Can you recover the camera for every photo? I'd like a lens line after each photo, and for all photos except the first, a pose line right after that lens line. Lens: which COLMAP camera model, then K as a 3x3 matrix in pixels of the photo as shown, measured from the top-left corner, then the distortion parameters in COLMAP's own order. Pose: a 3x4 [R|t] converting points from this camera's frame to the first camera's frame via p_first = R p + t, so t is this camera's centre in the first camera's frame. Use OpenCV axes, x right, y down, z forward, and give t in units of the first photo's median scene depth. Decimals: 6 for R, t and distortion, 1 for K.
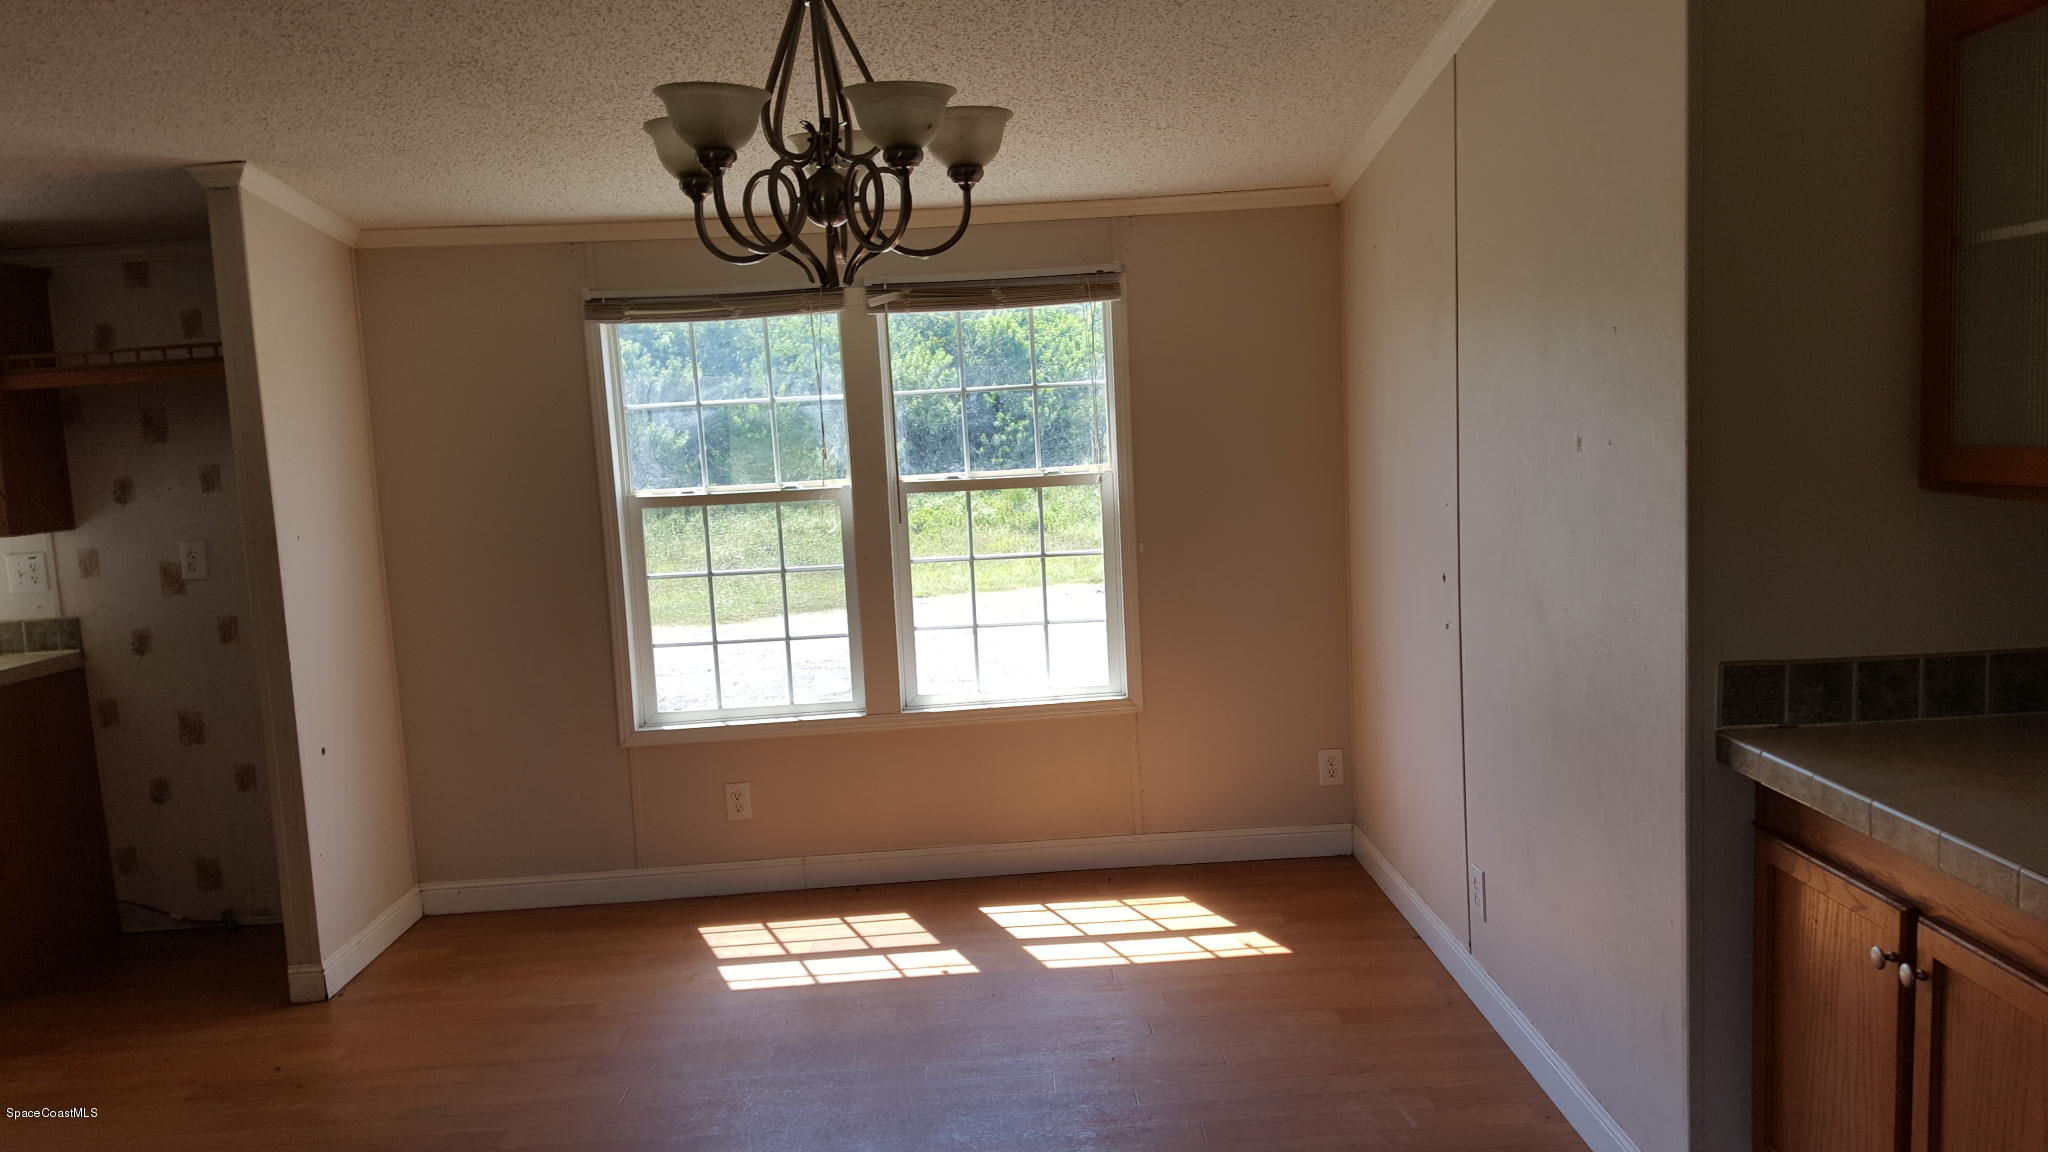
lens RADIAL K [[1560.0, 0, 1029.8], [0, 1560.0, 613.0], [0, 0, 1]] dist [0.123651, -0.000472]
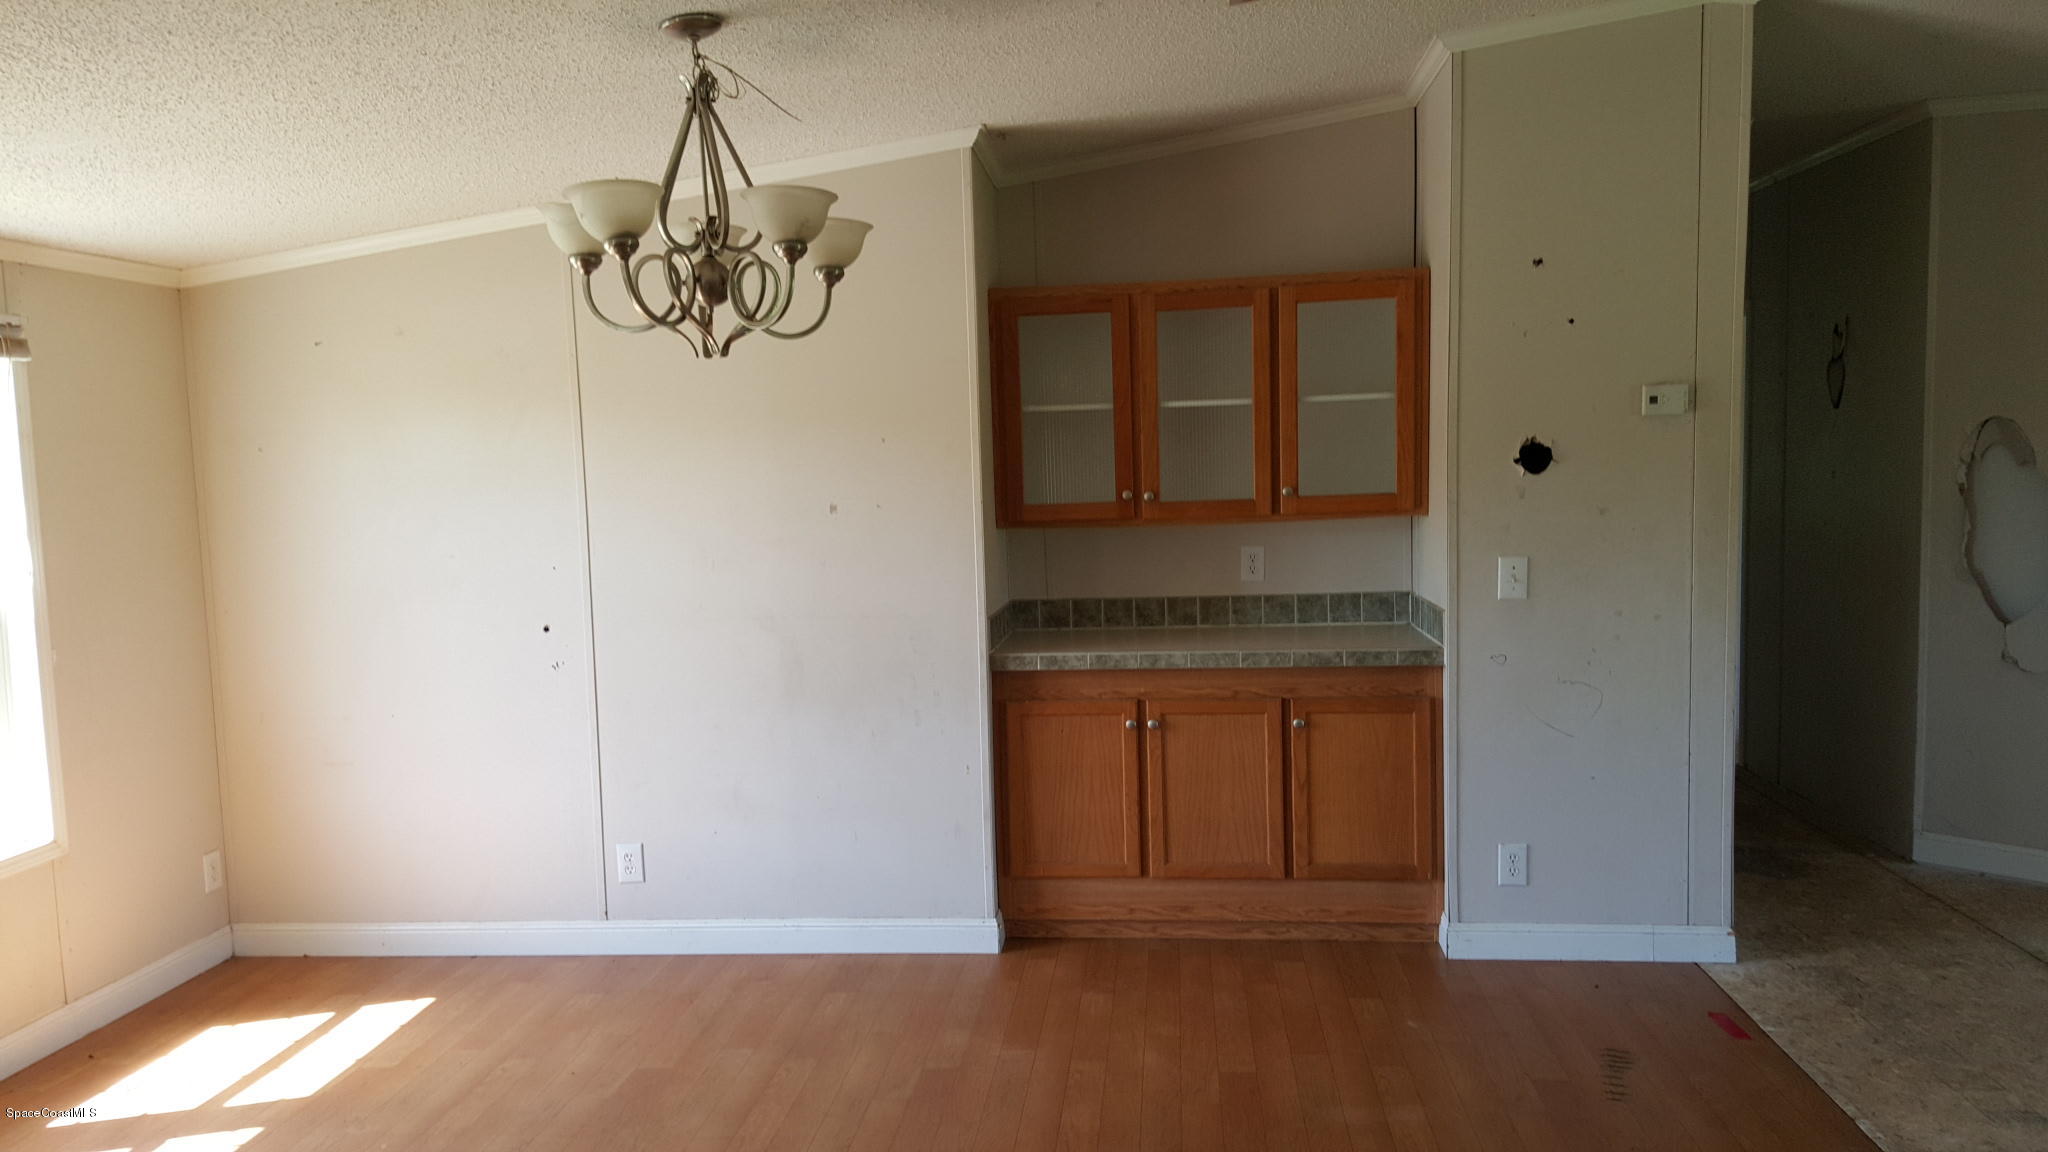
lens RADIAL K [[1560.0, 0, 1029.8], [0, 1560.0, 613.0], [0, 0, 1]] dist [0.123651, -0.000472]
pose [[0.131369, -0.051571, 0.989991, -0.823933], [0.150381, 0.988126, 0.031519, -0.015096], [-0.979861, 0.144735, 0.137565, 0.416771]]
